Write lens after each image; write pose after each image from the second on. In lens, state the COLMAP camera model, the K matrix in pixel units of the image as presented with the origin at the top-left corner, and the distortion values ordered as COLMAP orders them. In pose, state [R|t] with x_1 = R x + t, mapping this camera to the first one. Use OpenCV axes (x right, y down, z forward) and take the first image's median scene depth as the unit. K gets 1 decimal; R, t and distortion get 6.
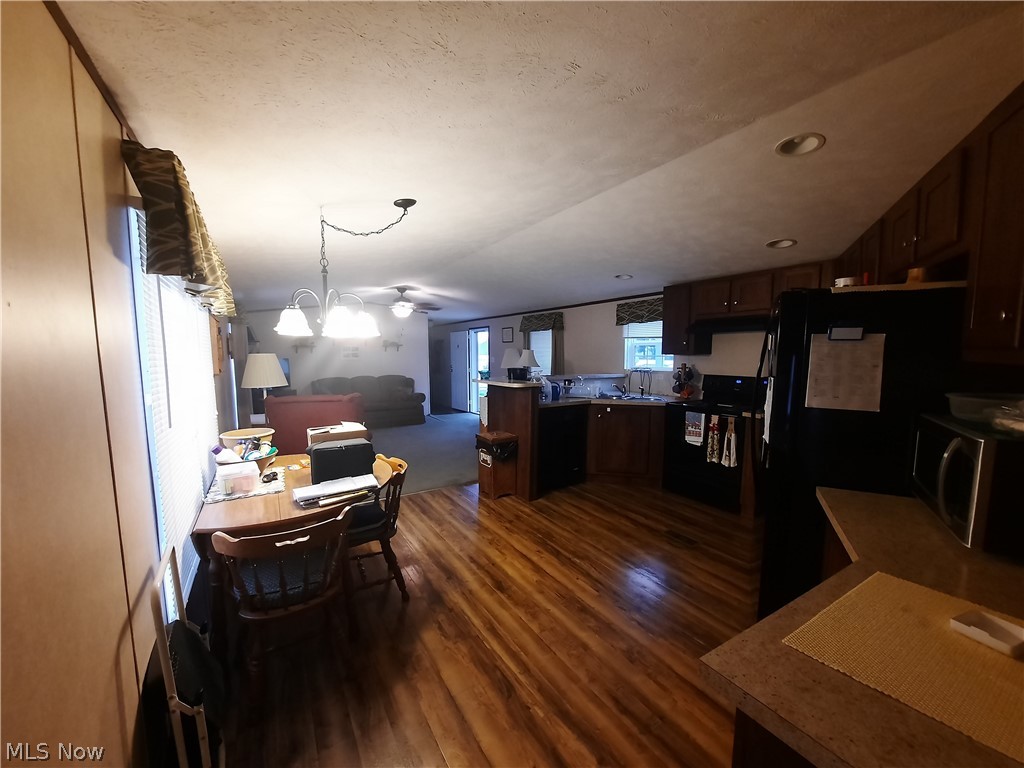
lens RADIAL K [[415.5, 0, 500.4], [0, 415.5, 409.4], [0, 0, 1]] dist [-0.023084, 0.000543]
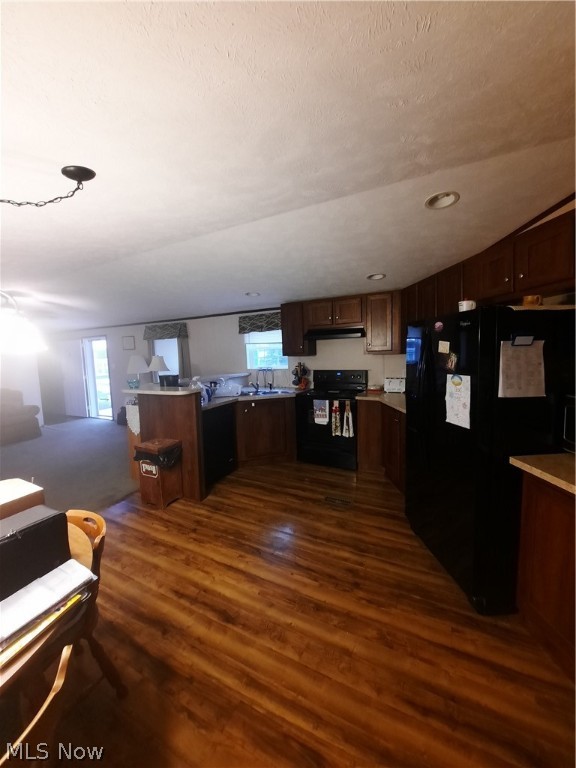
lens RADIAL K [[311.6, 0, 282.1], [0, 311.6, 383.4], [0, 0, 1]] dist [-0.023084, 0.000543]
pose [[0.849873, -0.083167, 0.520383, -0.158055], [0.104371, 0.994472, -0.011519, -0.050819], [-0.516548, 0.064103, 0.853855, 0.241373]]
